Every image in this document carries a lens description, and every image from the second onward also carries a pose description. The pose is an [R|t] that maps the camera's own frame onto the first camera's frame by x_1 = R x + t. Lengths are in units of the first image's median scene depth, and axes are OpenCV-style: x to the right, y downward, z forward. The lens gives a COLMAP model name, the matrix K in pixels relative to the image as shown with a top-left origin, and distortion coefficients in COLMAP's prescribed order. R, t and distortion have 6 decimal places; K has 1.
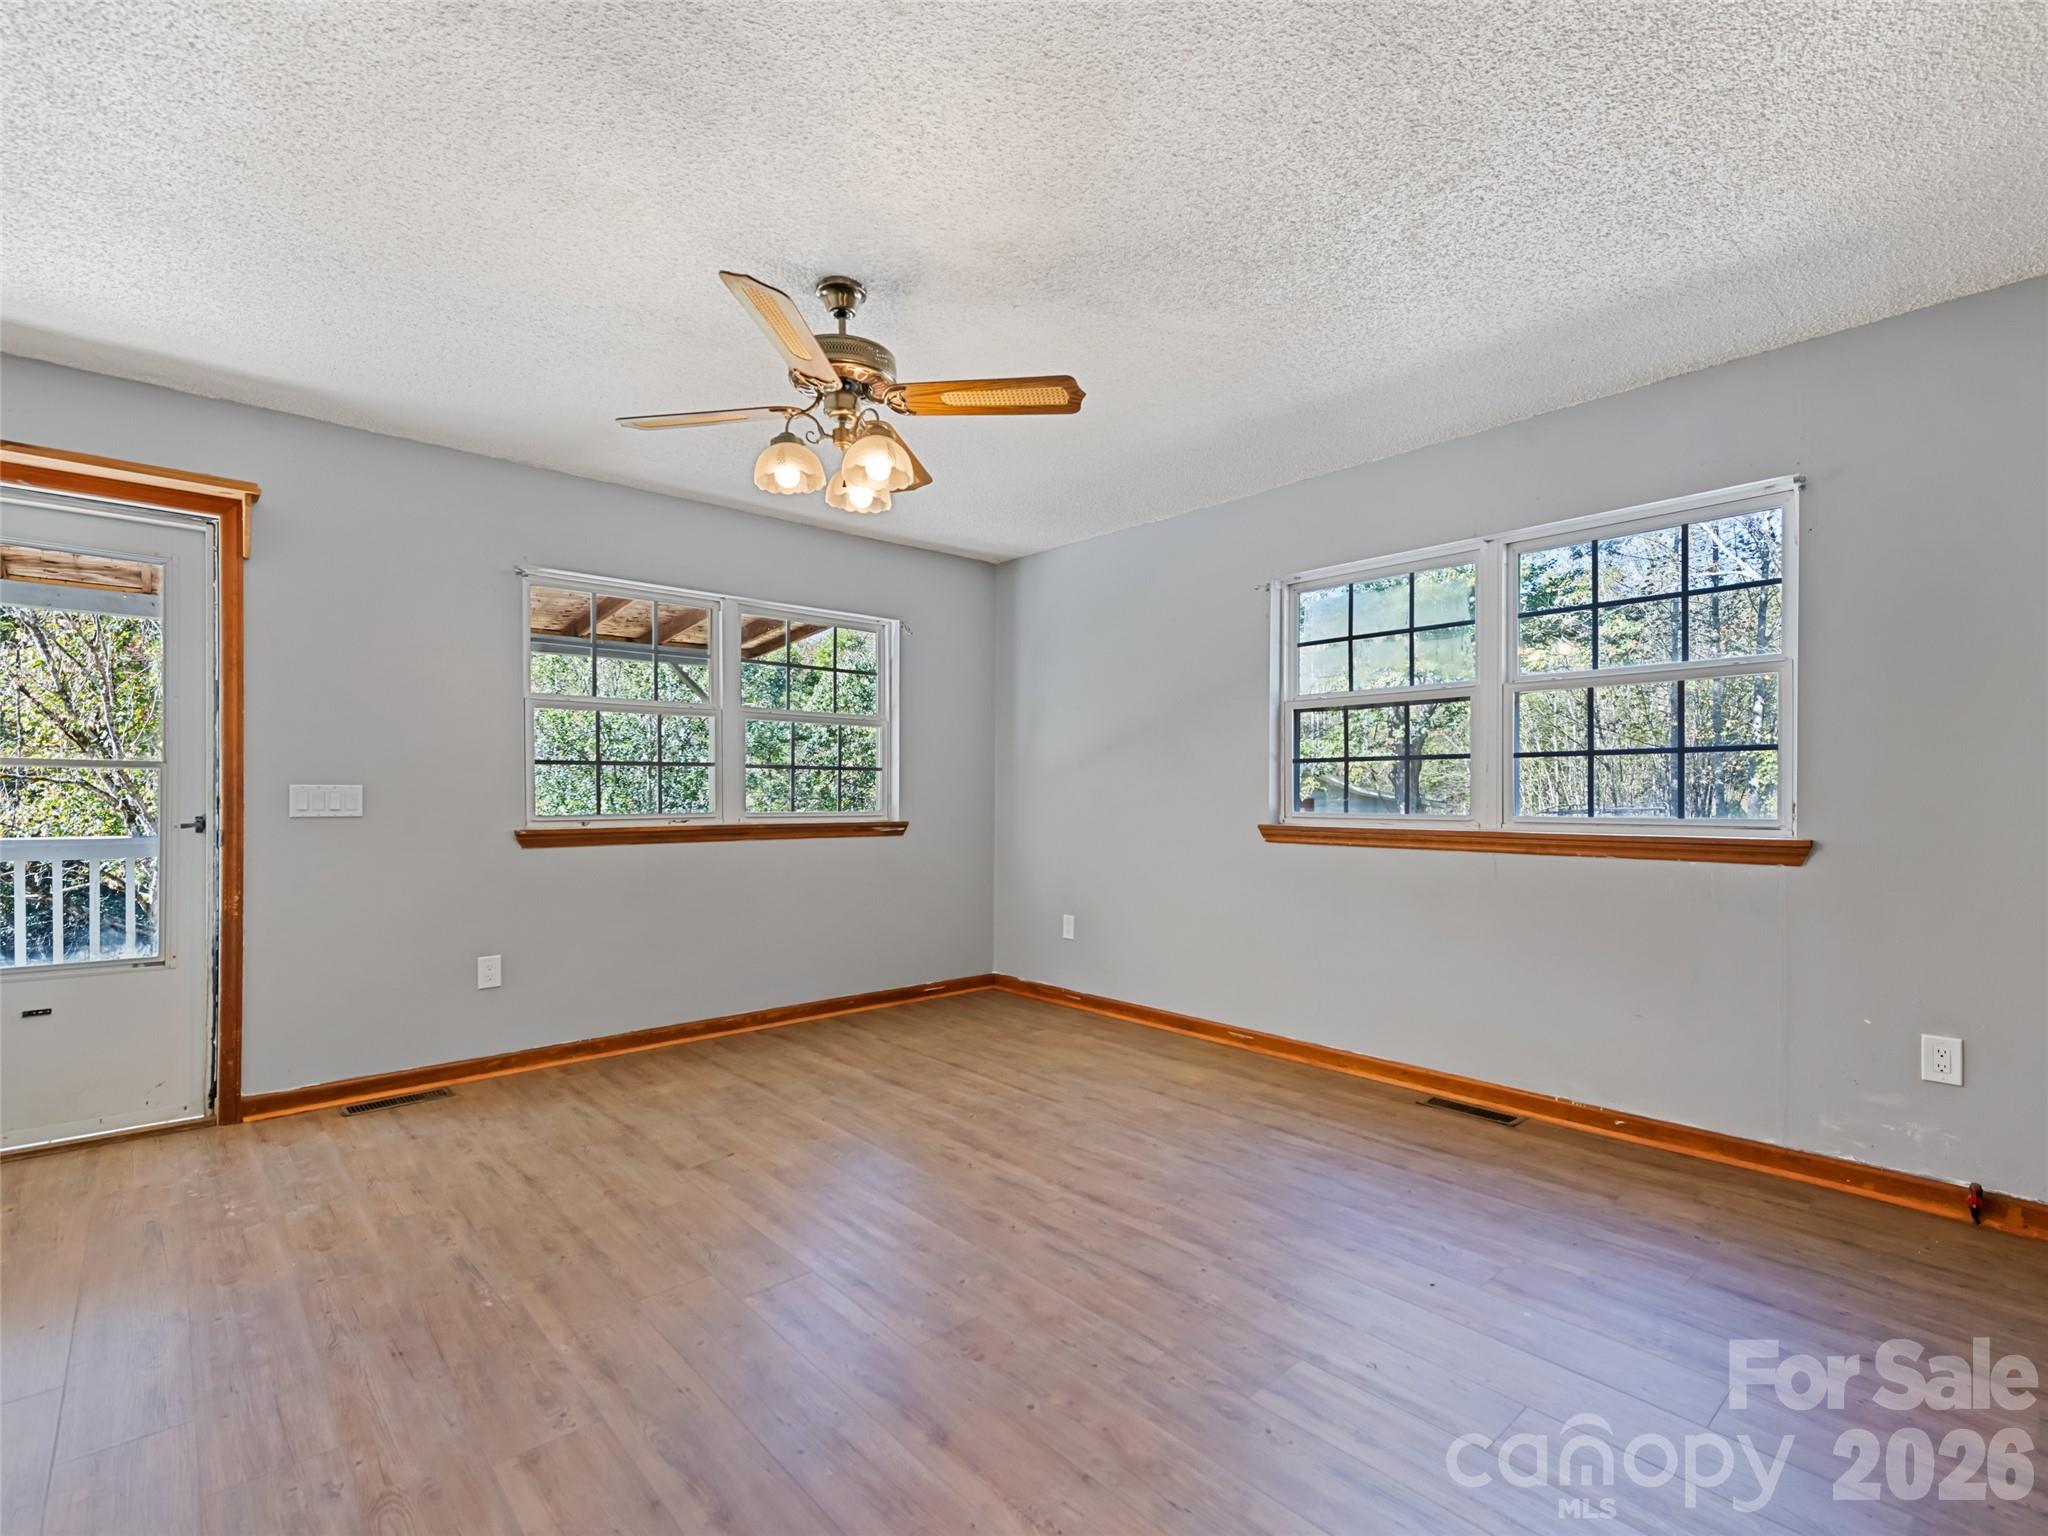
lens RADIAL K [[930.0, 0, 1060.9], [0, 930.0, 799.8], [0, 0, 1]] dist [0.006131, 0.000192]
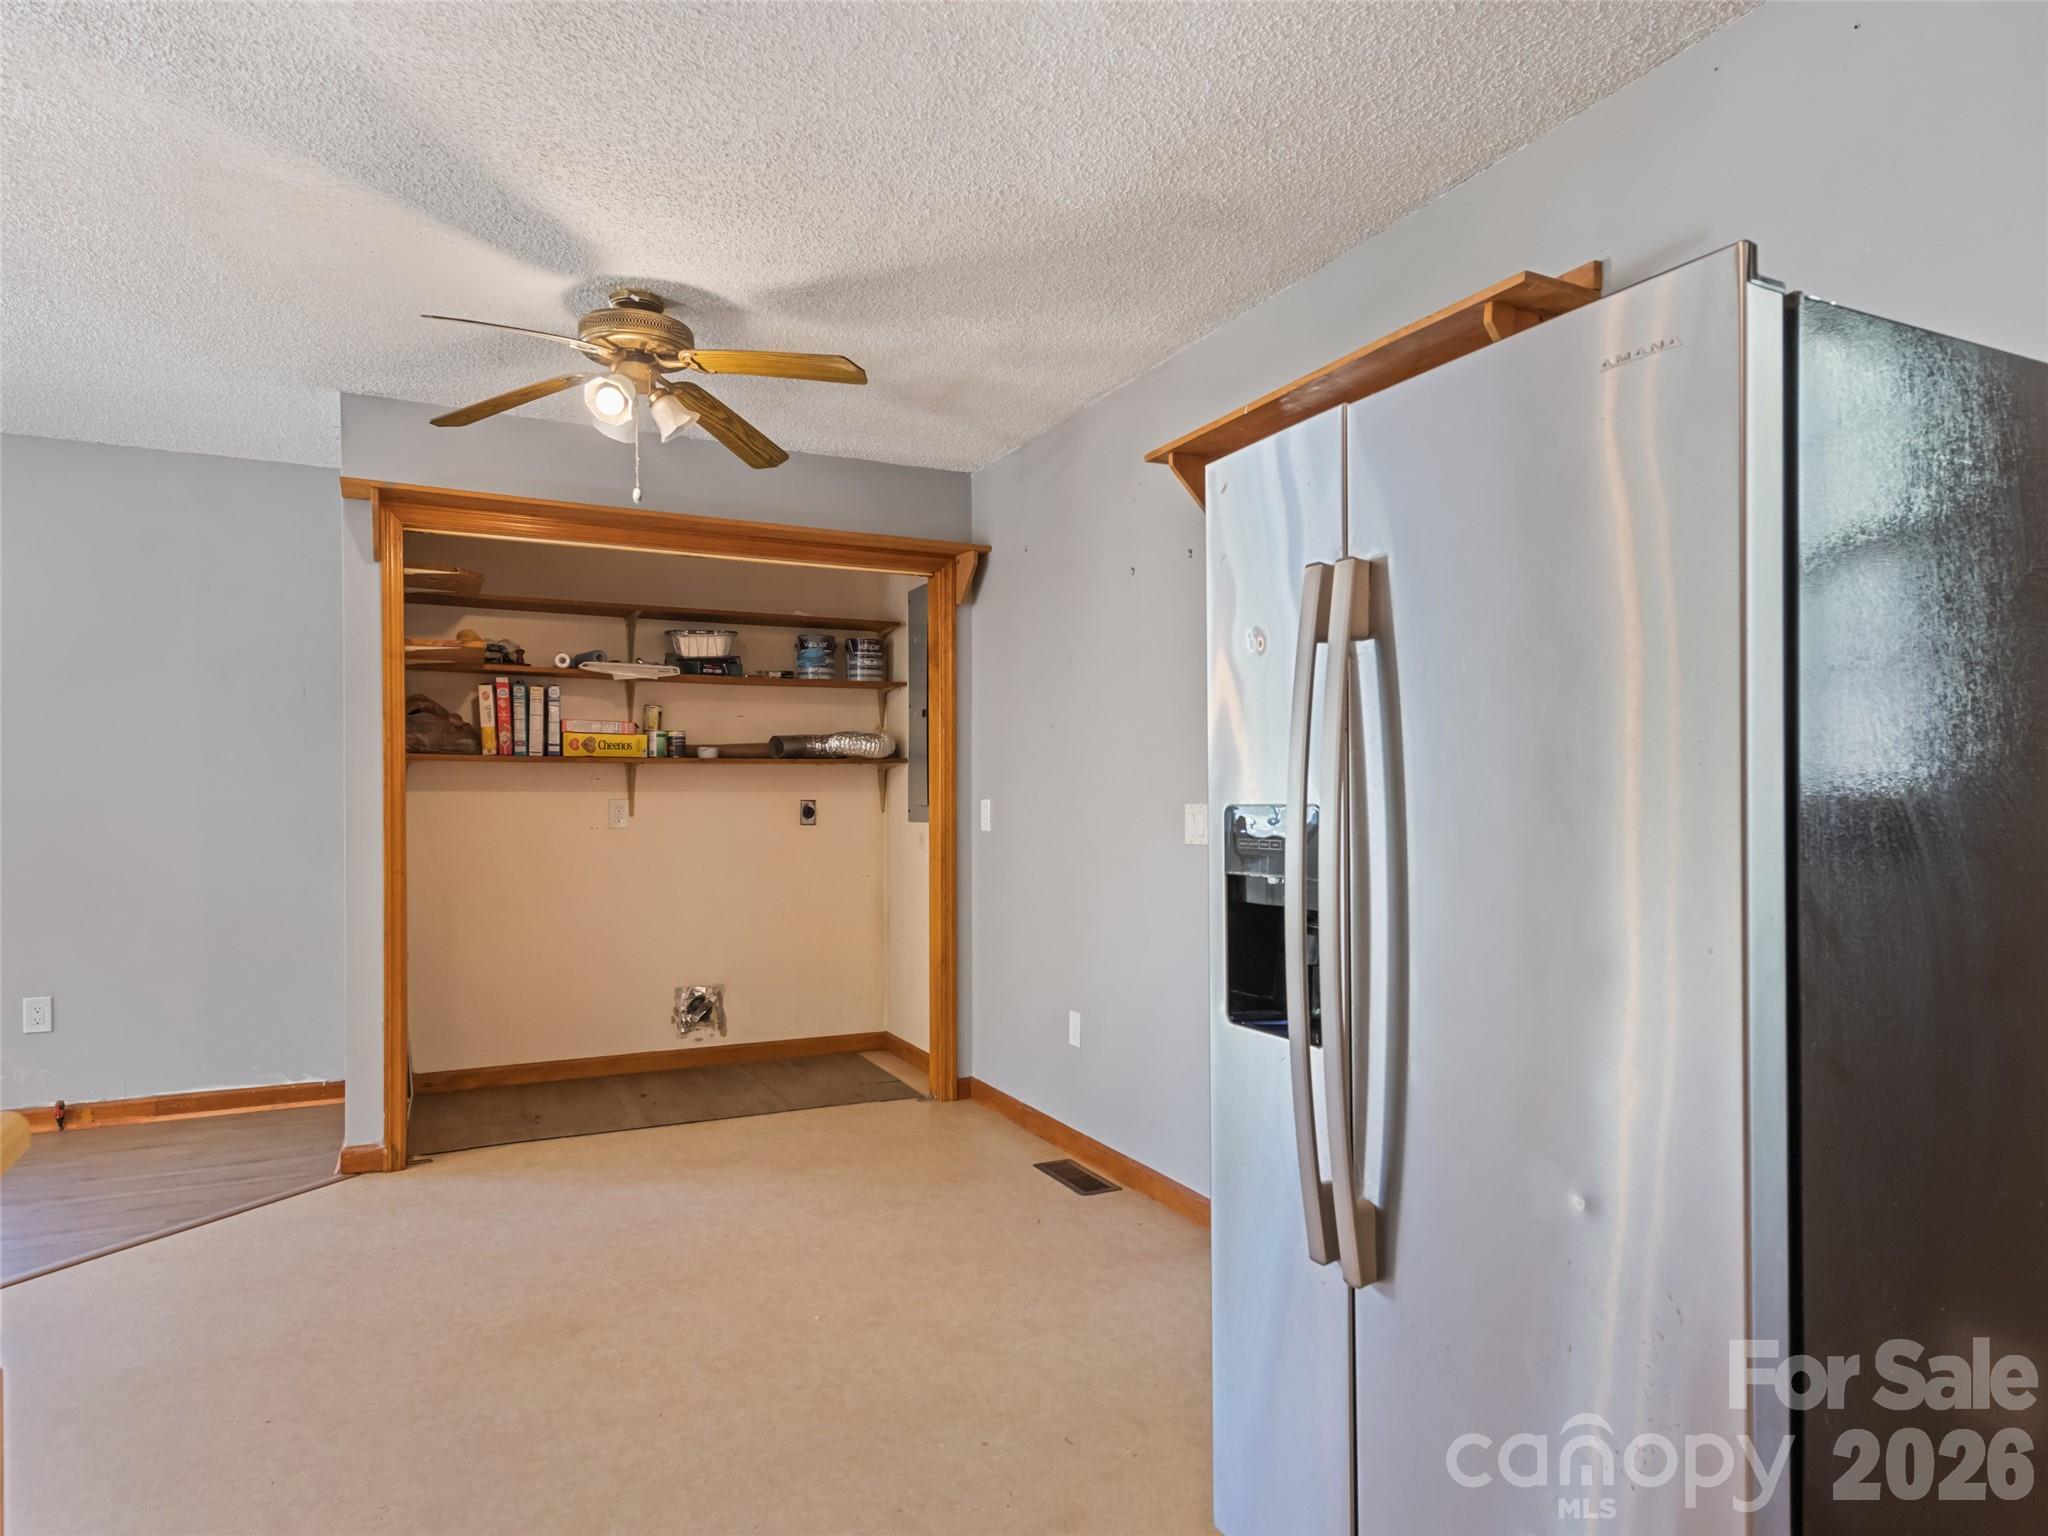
lens RADIAL K [[1181.7, 0, 968.0], [0, 1181.7, 807.6], [0, 0, 1]] dist [-0.000393, -0.001334]
pose [[0.282936, -0.007792, 0.959107, -0.197147], [0.006725, 0.999959, 0.006140, -0.008675], [-0.959115, 0.004713, 0.282976, -0.525852]]
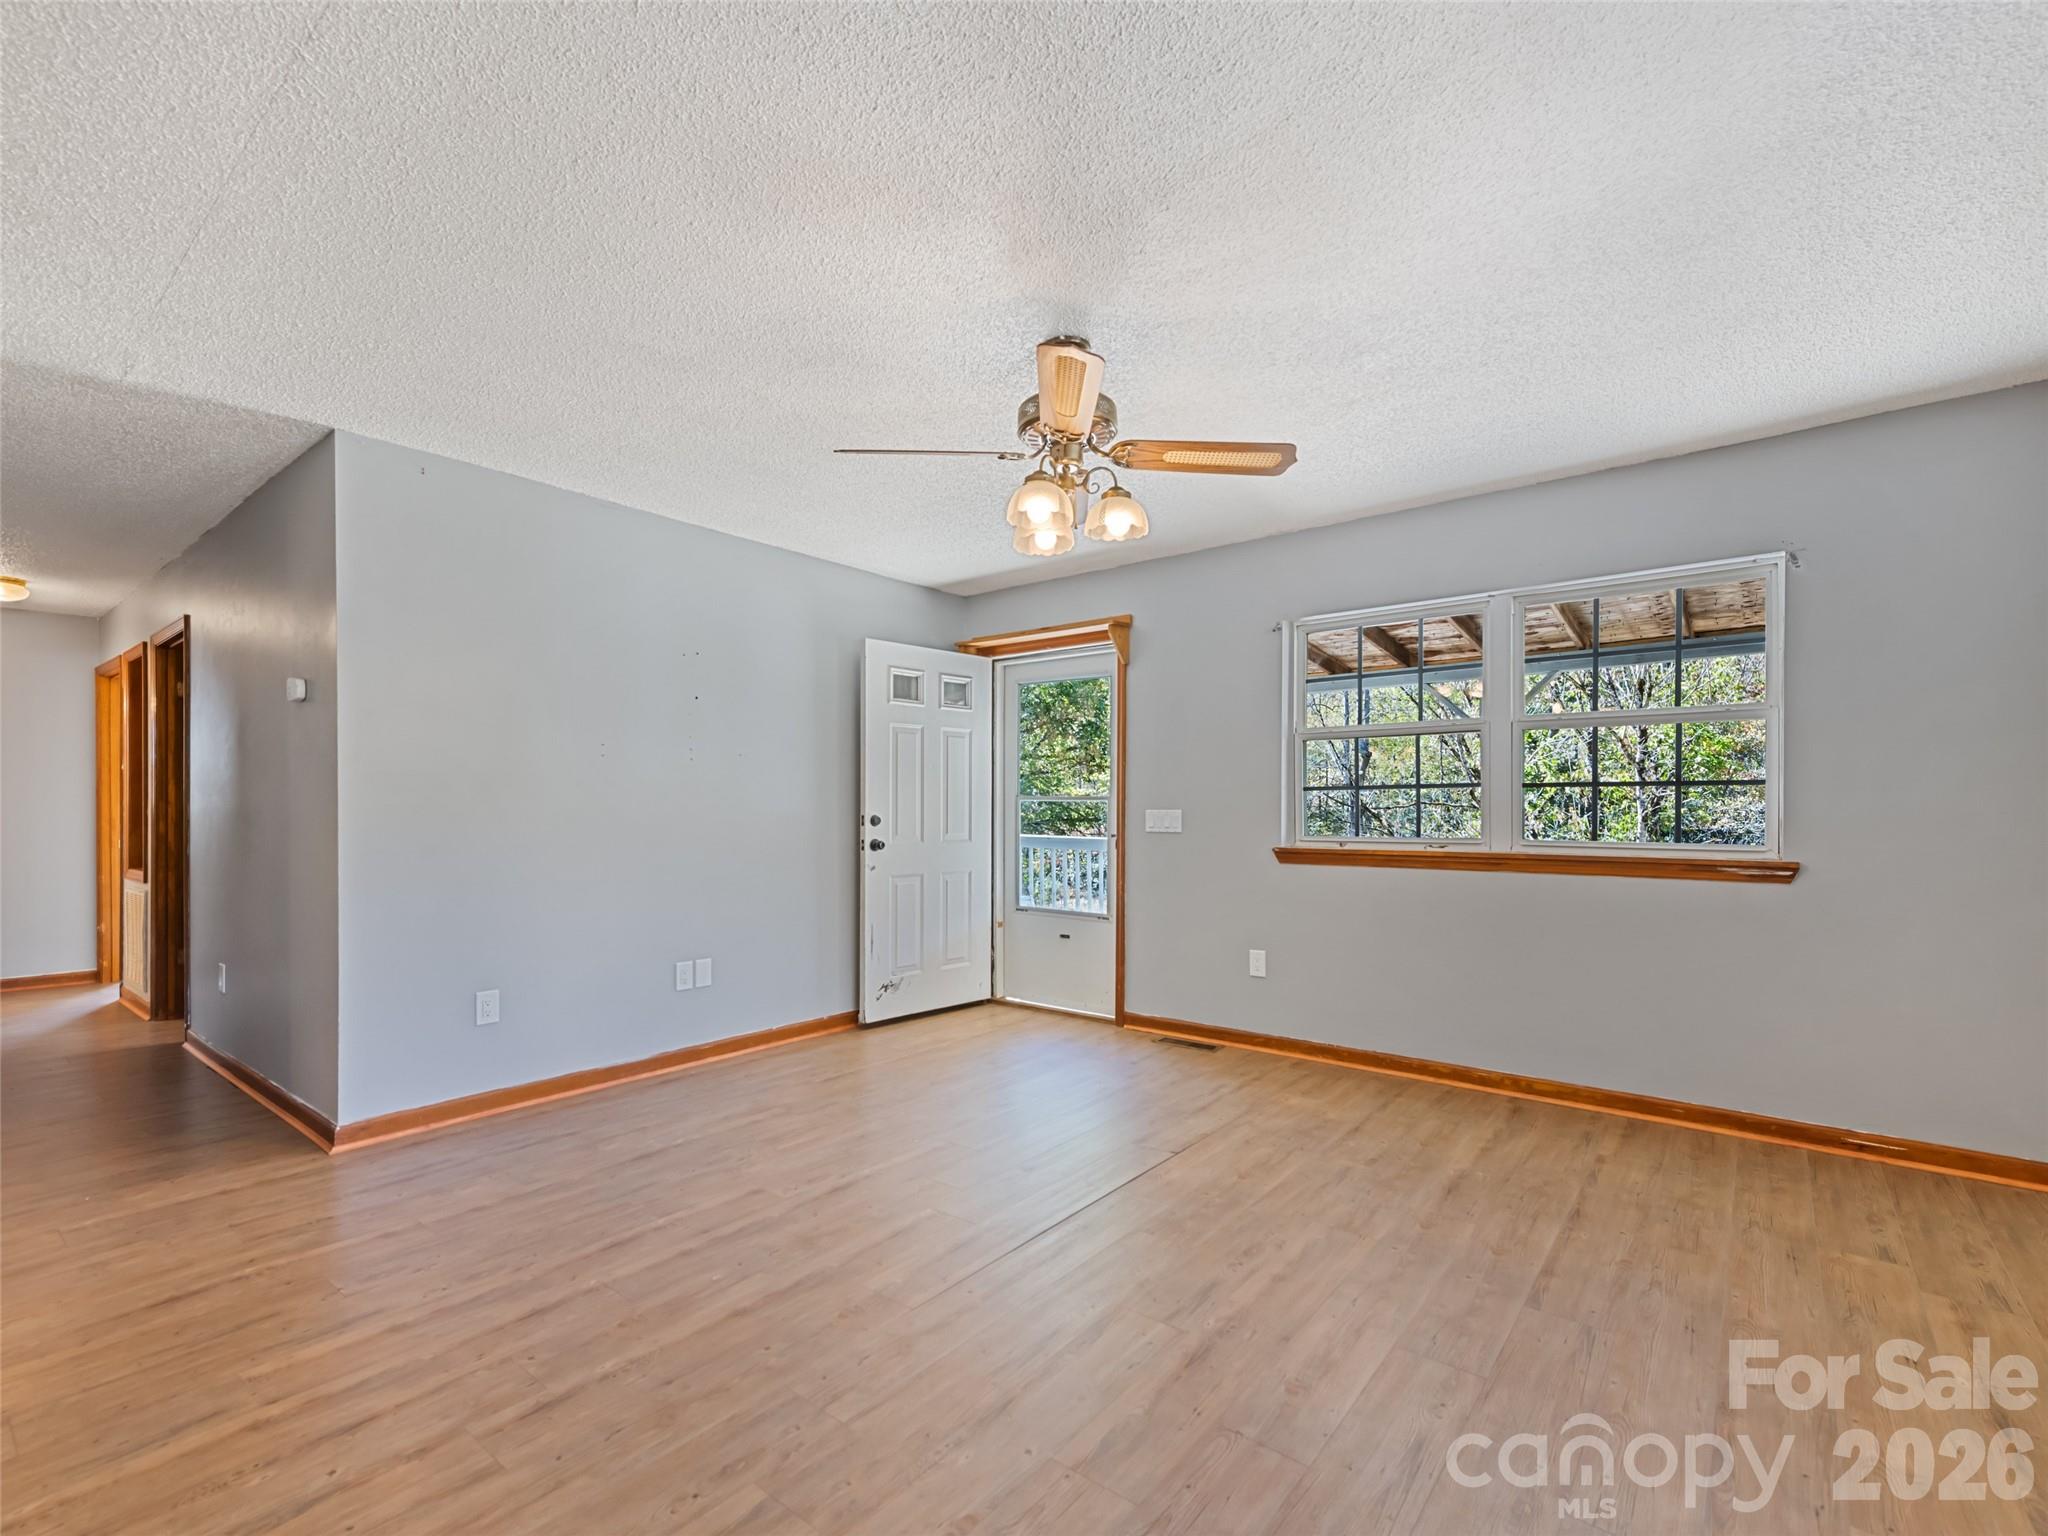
lens RADIAL K [[930.0, 0, 1032.1], [0, 930.0, 807.5], [0, 0, 1]] dist [0.006131, 0.000192]
pose [[0.152840, -0.003739, -0.988244, 0.565618], [-0.007893, 0.999956, -0.005004, -0.010102], [0.988219, 0.008565, 0.152804, 0.551055]]
